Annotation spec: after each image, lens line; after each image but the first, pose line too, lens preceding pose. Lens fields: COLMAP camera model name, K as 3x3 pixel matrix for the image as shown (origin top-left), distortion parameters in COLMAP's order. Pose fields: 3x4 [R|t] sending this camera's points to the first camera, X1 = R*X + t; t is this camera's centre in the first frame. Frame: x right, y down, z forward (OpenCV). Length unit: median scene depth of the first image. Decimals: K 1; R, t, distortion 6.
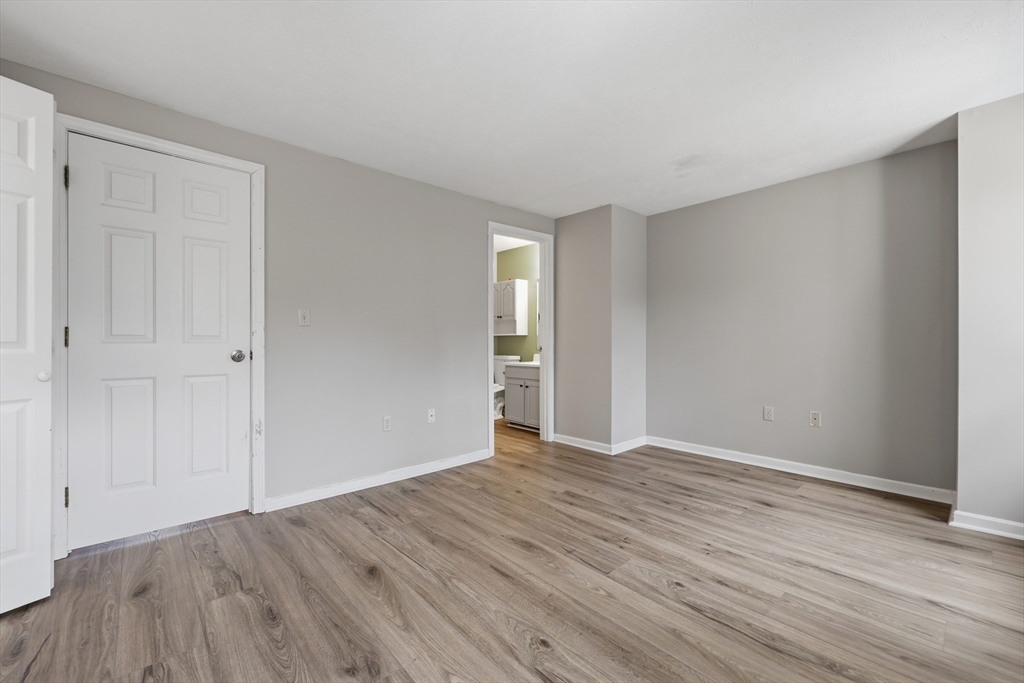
lens RADIAL K [[418.8, 0, 514.6], [0, 418.8, 342.0], [0, 0, 1]] dist [-0.000855, -0.000043]
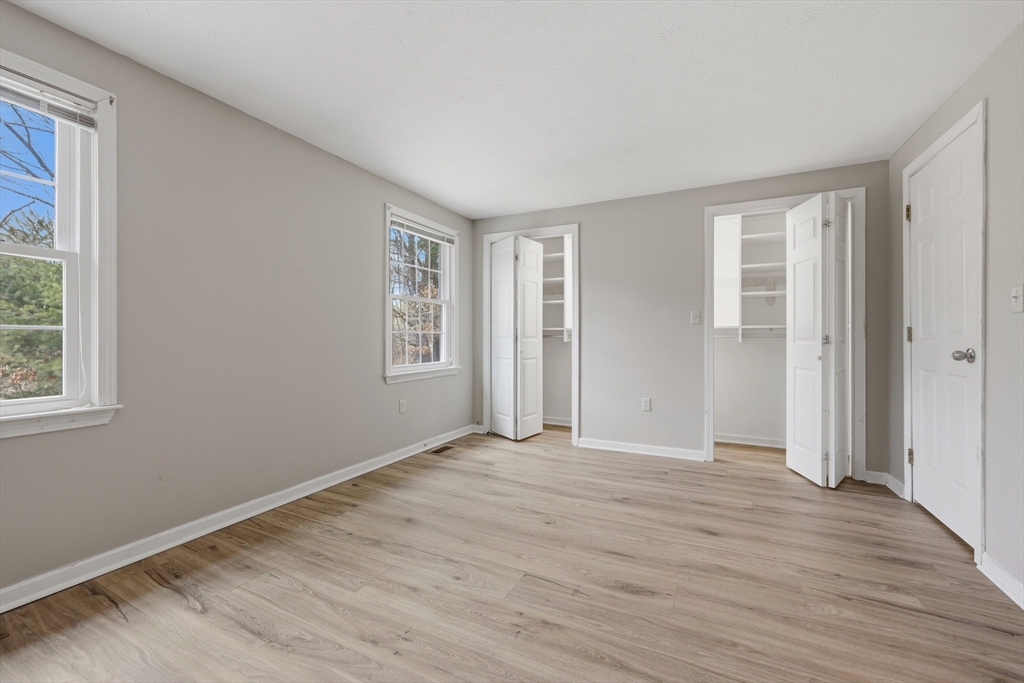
lens RADIAL K [[412.8, 0, 513.1], [0, 412.8, 339.8], [0, 0, 1]] dist [-0.002284, -0.000004]
pose [[-0.932928, 0.003818, -0.360043, 0.447691], [0.001394, 0.999975, 0.006991, -0.003418], [0.360061, 0.006020, -0.932909, 1.417298]]
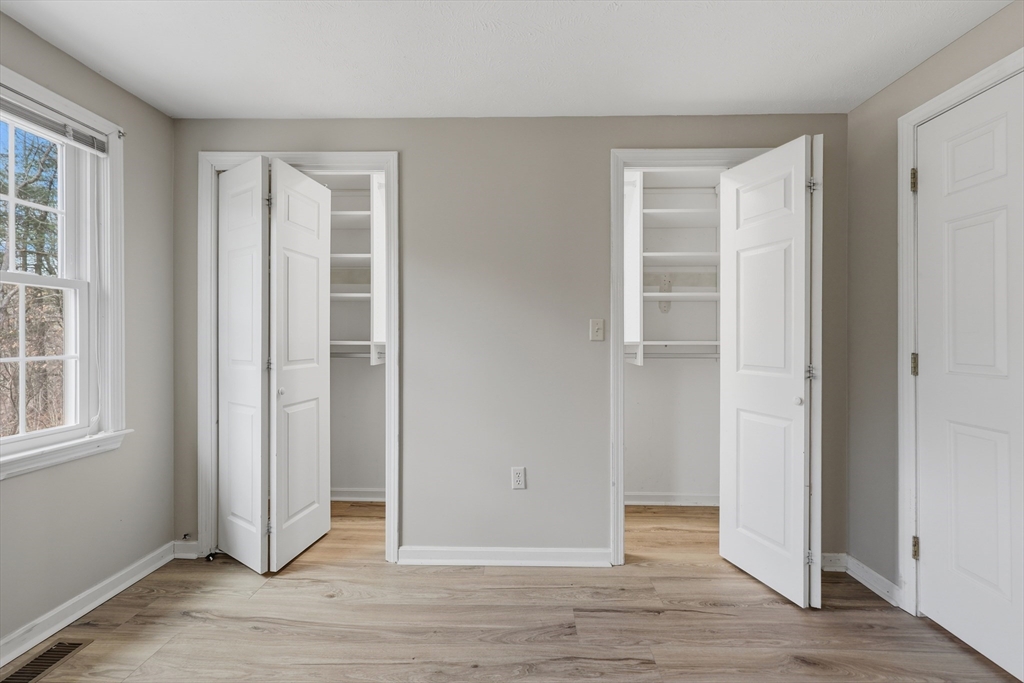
lens RADIAL K [[412.8, 0, 513.1], [0, 412.8, 339.8], [0, 0, 1]] dist [-0.002284, -0.000004]
pose [[-0.686550, 0.003281, -0.727076, 0.101441], [-0.000830, 0.999986, 0.005296, -0.052681], [0.727083, 0.004239, -0.686537, 0.790109]]
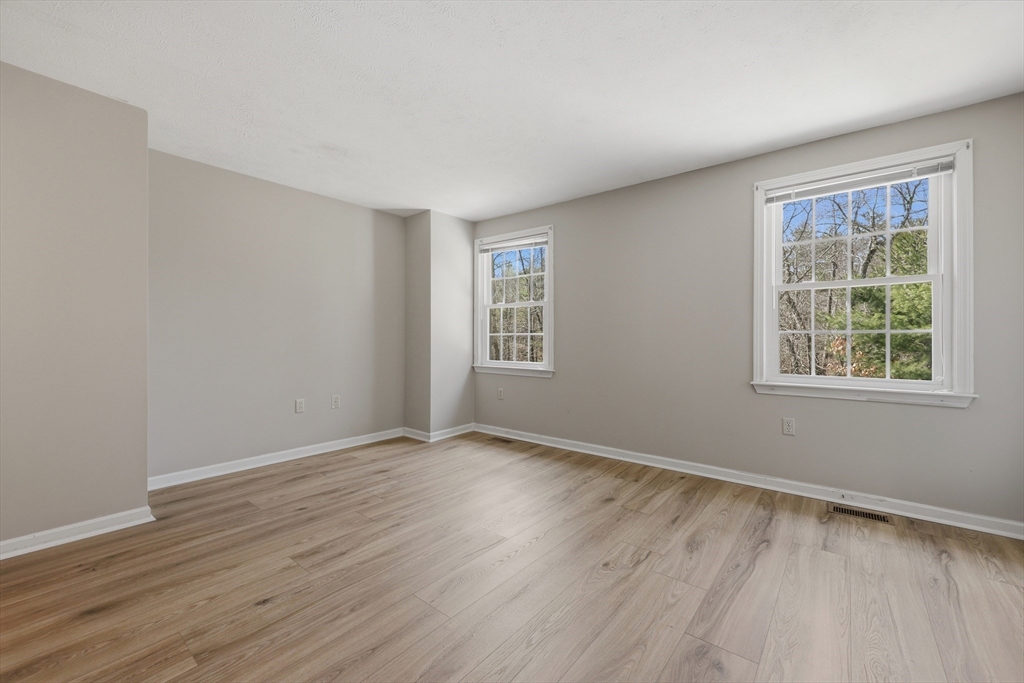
lens RADIAL K [[412.8, 0, 513.1], [0, 412.8, 339.8], [0, 0, 1]] dist [-0.002284, -0.000004]
pose [[-0.158052, -0.002327, 0.987428, -0.680630], [-0.003523, 0.999992, 0.001792, 0.002077], [-0.987425, -0.003195, -0.158059, 0.869481]]
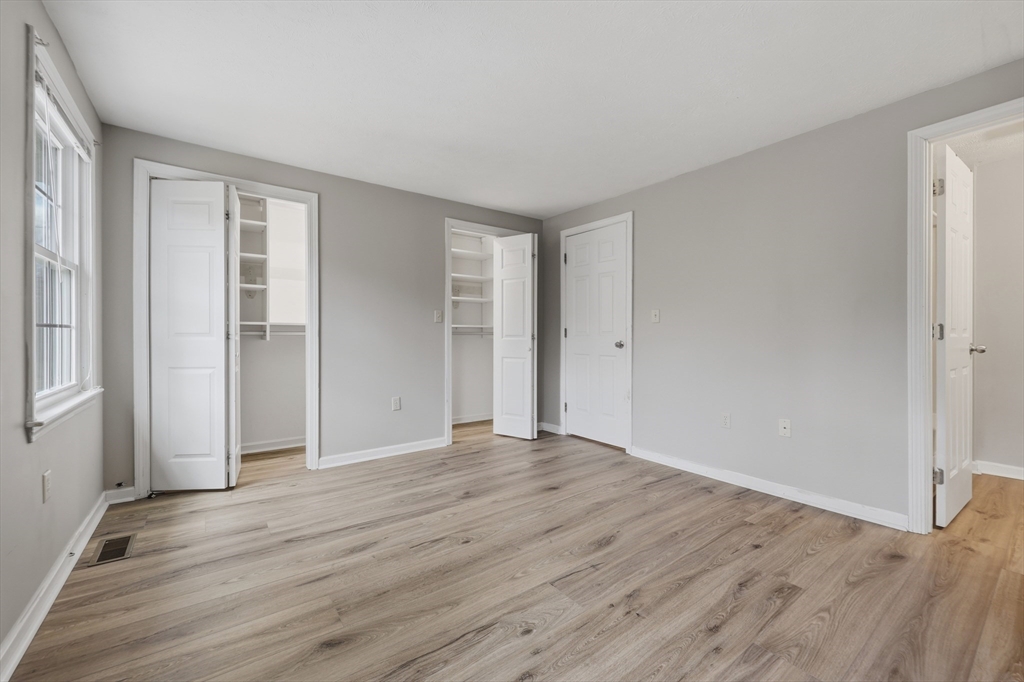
lens RADIAL K [[411.8, 0, 510.6], [0, 411.8, 337.1], [0, 0, 1]] dist [-0.002430, 0.000038]
pose [[-0.101003, 0.007350, -0.994859, 0.857040], [-0.000232, 0.999973, 0.007412, -0.003817], [0.994886, 0.000979, -0.100998, 0.752058]]
